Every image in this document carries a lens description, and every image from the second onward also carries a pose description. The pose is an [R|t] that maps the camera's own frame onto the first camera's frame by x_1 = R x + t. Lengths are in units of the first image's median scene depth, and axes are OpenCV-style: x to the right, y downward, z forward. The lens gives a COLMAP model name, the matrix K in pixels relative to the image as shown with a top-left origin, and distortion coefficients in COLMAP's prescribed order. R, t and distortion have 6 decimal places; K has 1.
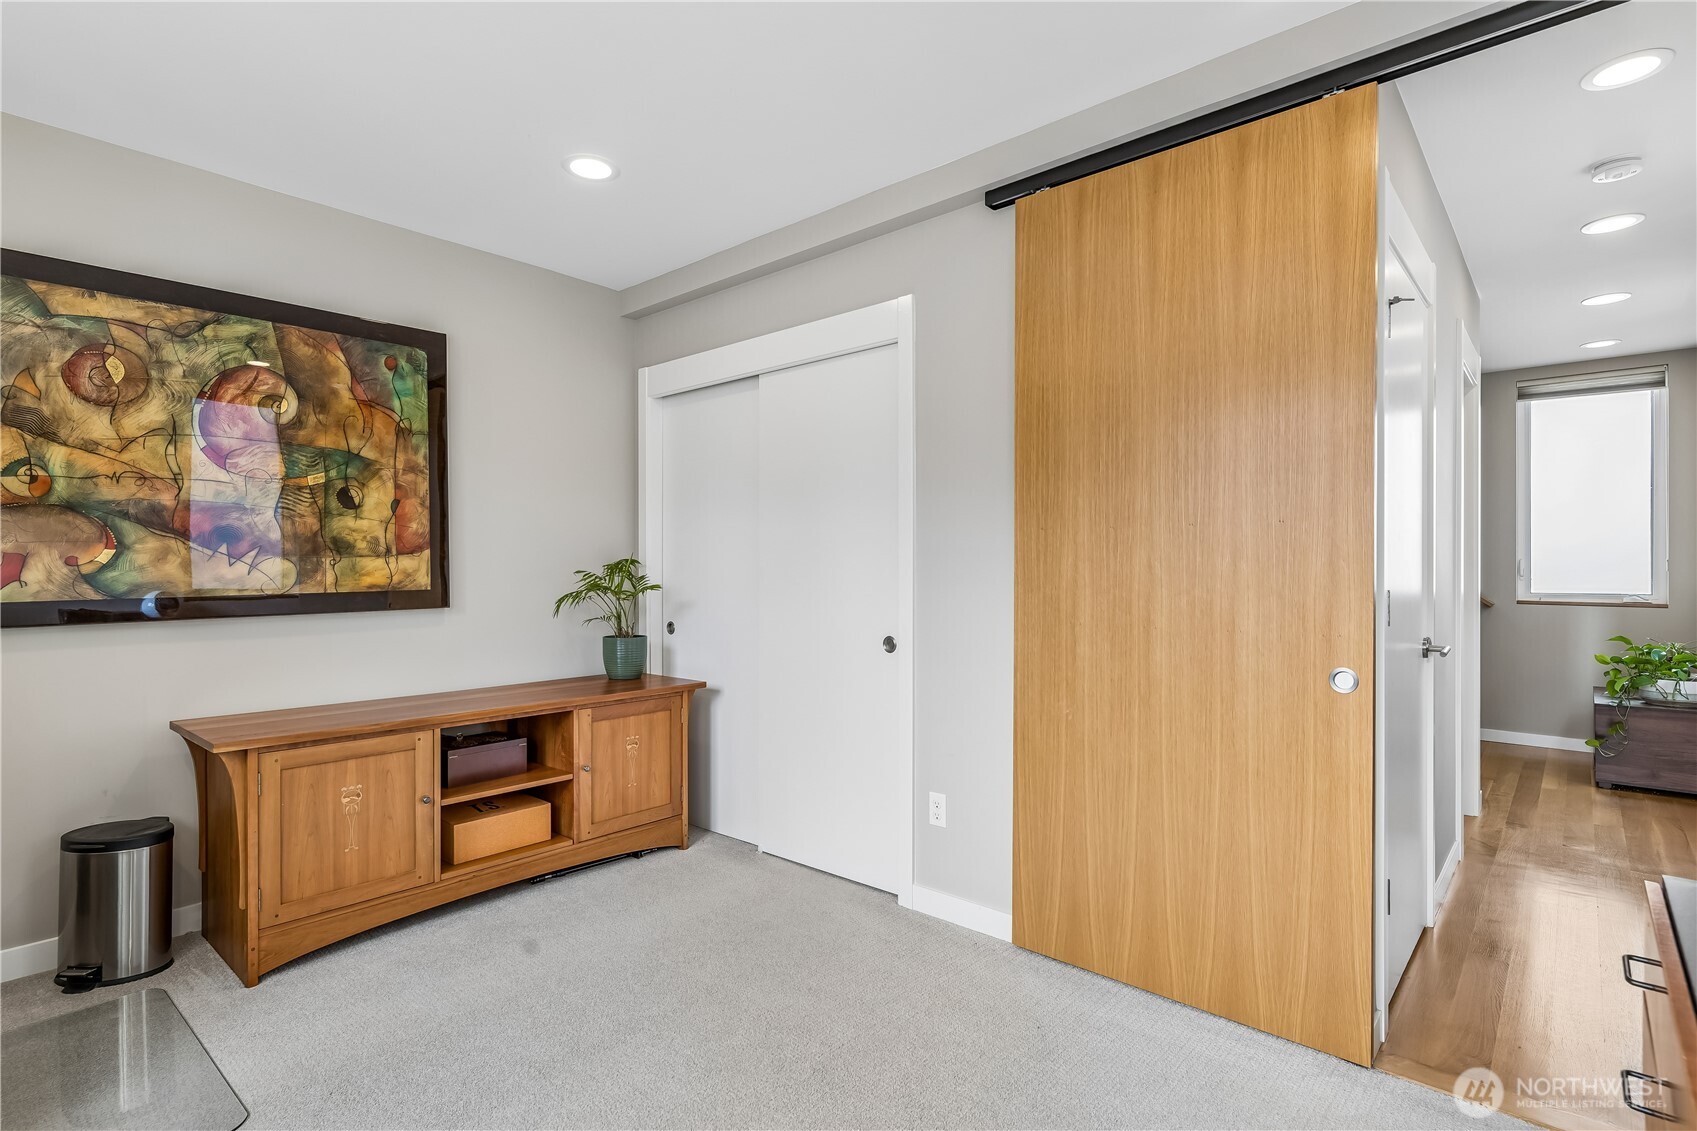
lens RADIAL K [[789.5, 0, 846.1], [0, 789.5, 576.6], [0, 0, 1]] dist [-0.002109, -0.000614]
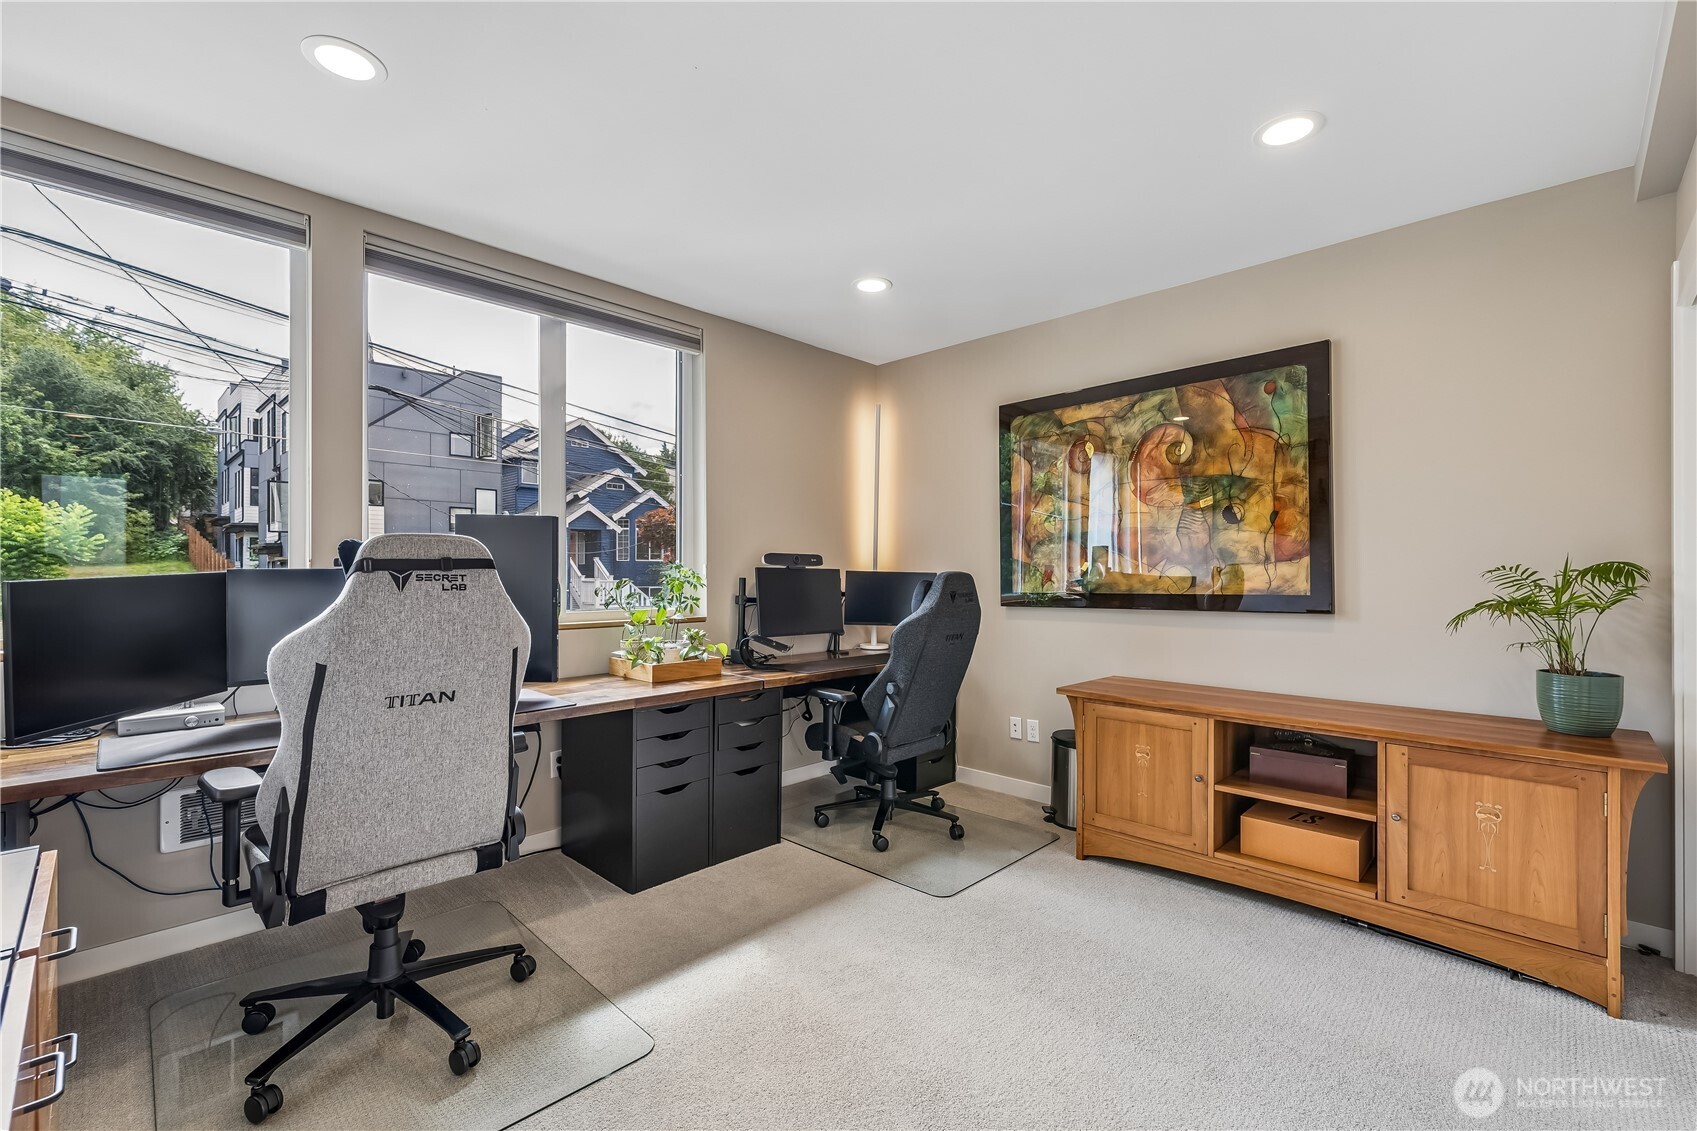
lens RADIAL K [[727.4, 0, 843.7], [0, 727.4, 570.7], [0, 0, 1]] dist [-0.001064, -0.000025]
pose [[-0.033658, 0.000734, -0.999433, 0.463443], [-0.008568, 0.999963, 0.001023, -0.011808], [0.999397, 0.008598, -0.033650, 0.452710]]
